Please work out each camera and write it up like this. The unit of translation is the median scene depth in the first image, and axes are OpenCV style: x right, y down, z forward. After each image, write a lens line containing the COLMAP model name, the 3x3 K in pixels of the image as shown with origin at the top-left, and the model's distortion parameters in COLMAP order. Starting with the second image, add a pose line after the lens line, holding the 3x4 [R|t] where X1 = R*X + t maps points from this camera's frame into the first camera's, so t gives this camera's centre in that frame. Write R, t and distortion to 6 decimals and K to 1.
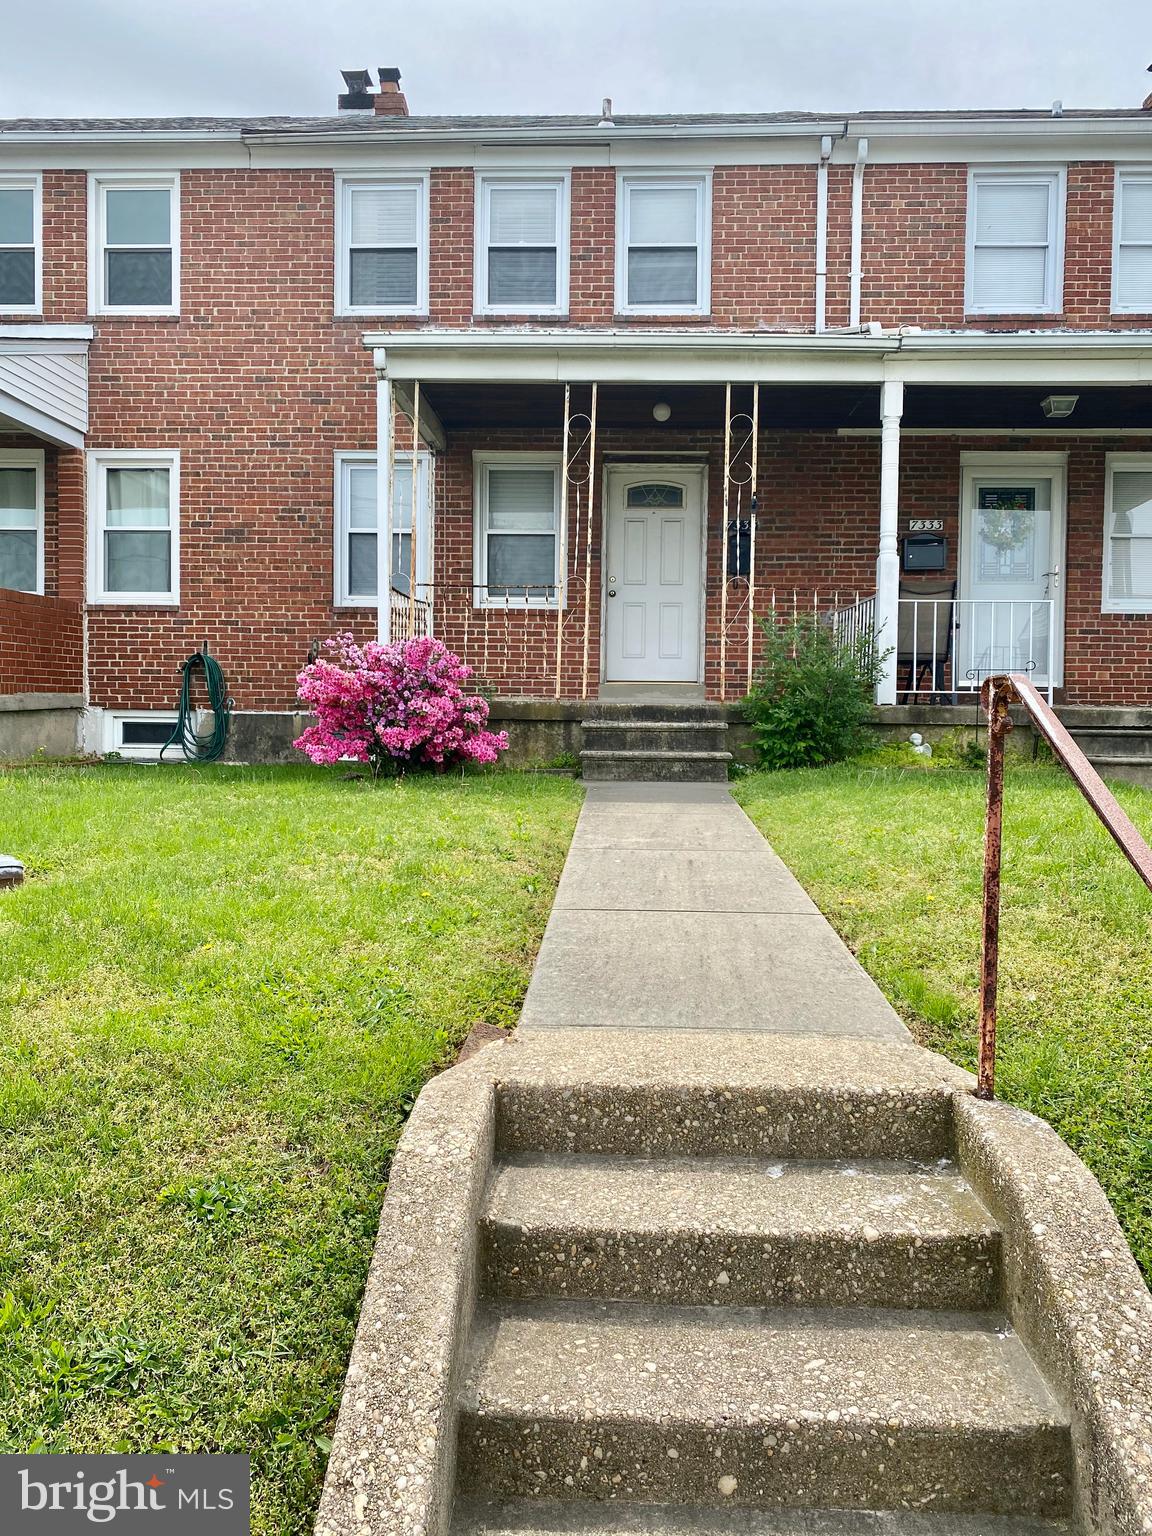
lens RADIAL K [[1172.3, 0, 563.4], [0, 1172.3, 752.3], [0, 0, 1]] dist [0.048478, -0.078305]
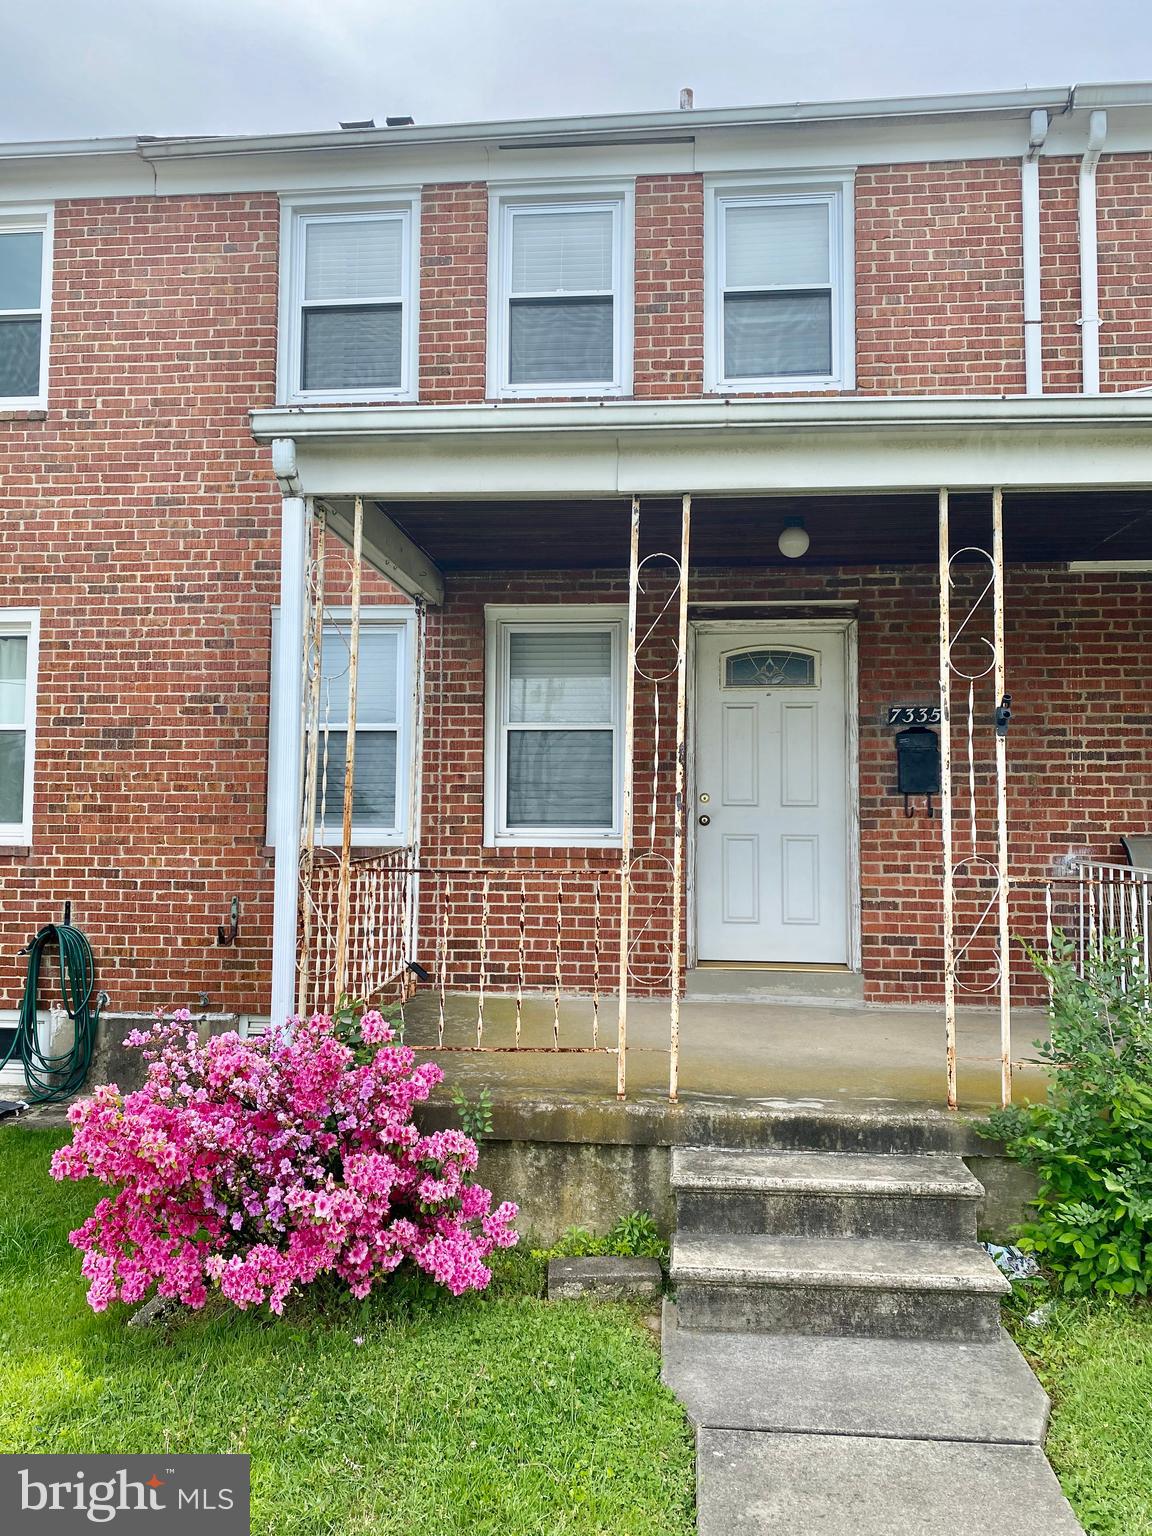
lens RADIAL K [[1172.3, 0, 559.9], [0, 1172.3, 753.6], [0, 0, 1]] dist [0.048478, -0.078305]
pose [[0.998542, -0.007347, -0.053480, -0.002381], [0.002313, 0.995608, -0.093592, -0.115676], [0.053933, 0.093332, 0.994173, 0.375344]]
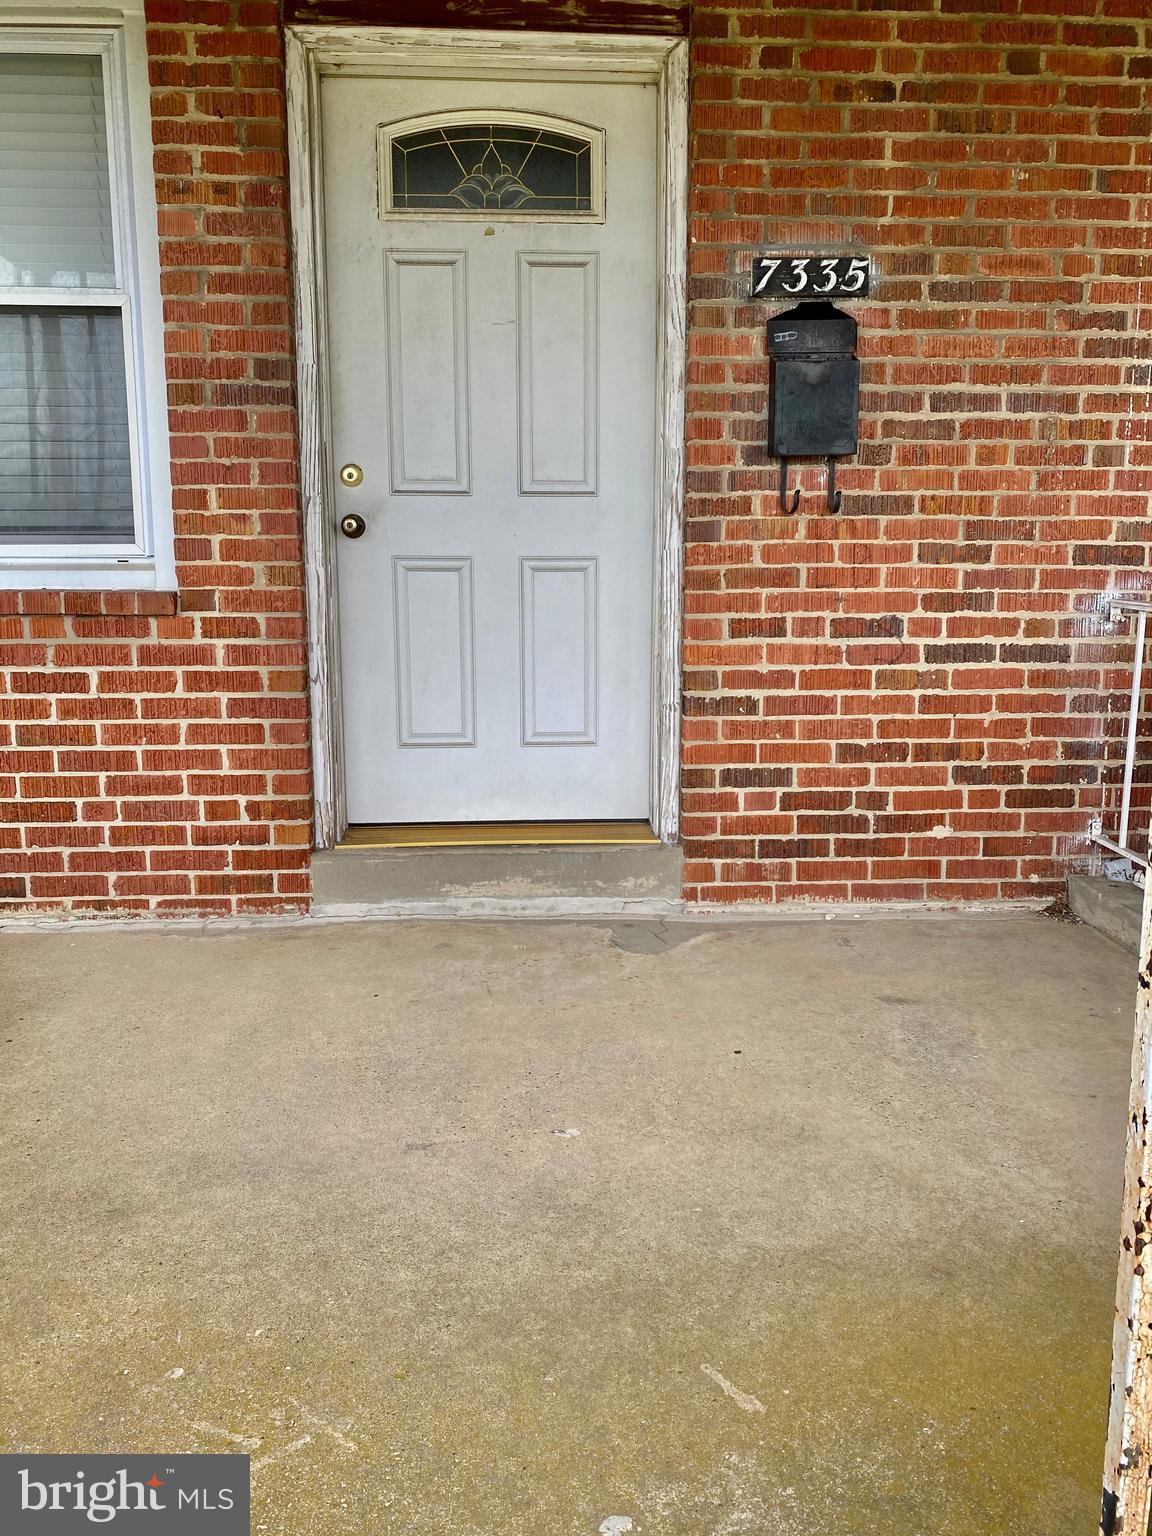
lens RADIAL K [[1172.3, 0, 571.2], [0, 1172.3, 760.2], [0, 0, 1]] dist [0.048478, -0.078305]
pose [[0.992676, -0.031864, 0.116527, 0.061203], [0.016554, 0.991367, 0.130067, -0.118791], [-0.119665, -0.127186, 0.984634, 0.724350]]
